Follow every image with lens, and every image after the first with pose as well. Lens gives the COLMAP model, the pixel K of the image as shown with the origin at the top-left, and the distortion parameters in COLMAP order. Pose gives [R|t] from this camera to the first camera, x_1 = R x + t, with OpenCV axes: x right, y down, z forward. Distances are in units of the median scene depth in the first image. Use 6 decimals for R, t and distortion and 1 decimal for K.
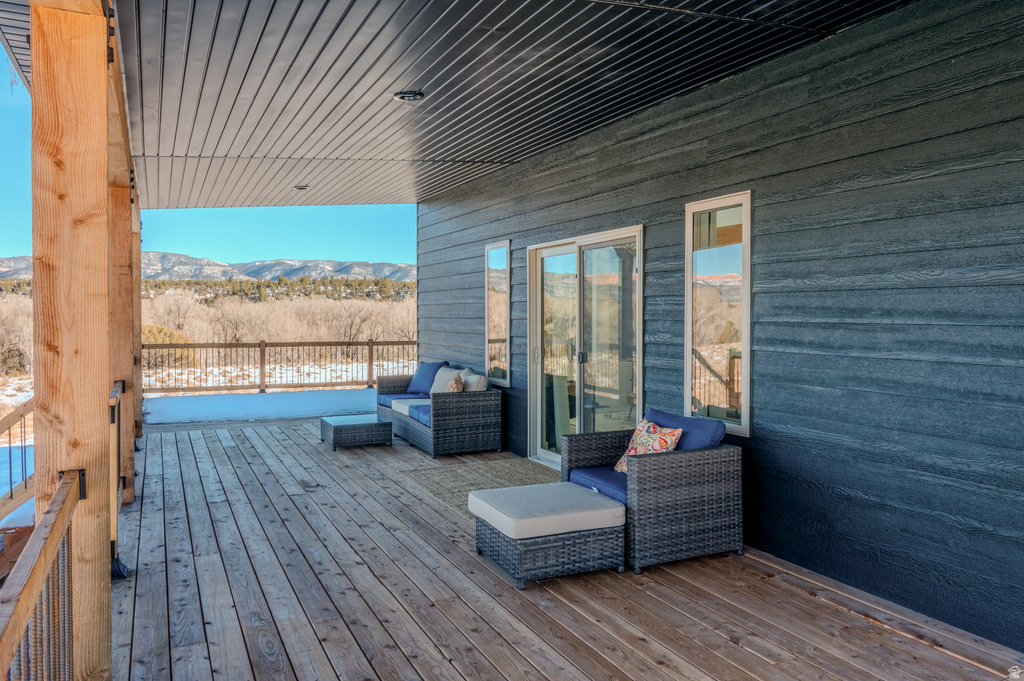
lens RADIAL K [[688.9, 0, 520.4], [0, 688.9, 336.4], [0, 0, 1]] dist [-0.006515, -0.005291]
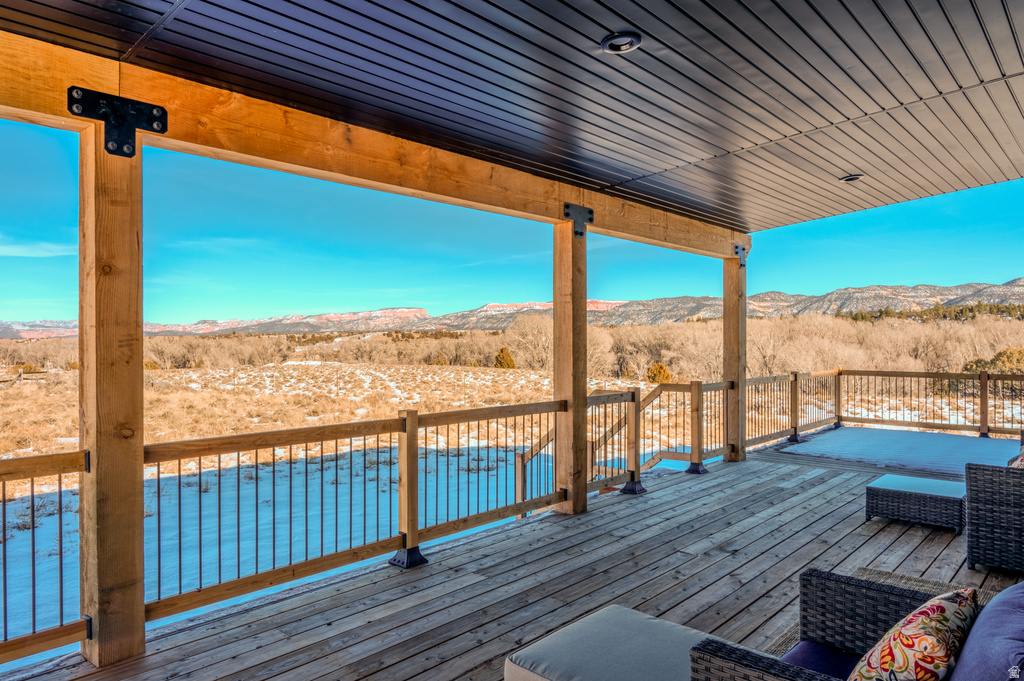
lens RADIAL K [[688.9, 0, 514.2], [0, 688.9, 344.5], [0, 0, 1]] dist [-0.006515, -0.005291]
pose [[0.351239, 0.000702, -0.936286, 0.266751], [-0.024212, 0.999672, -0.008333, -0.006565], [0.935973, 0.025596, 0.351141, 0.362630]]
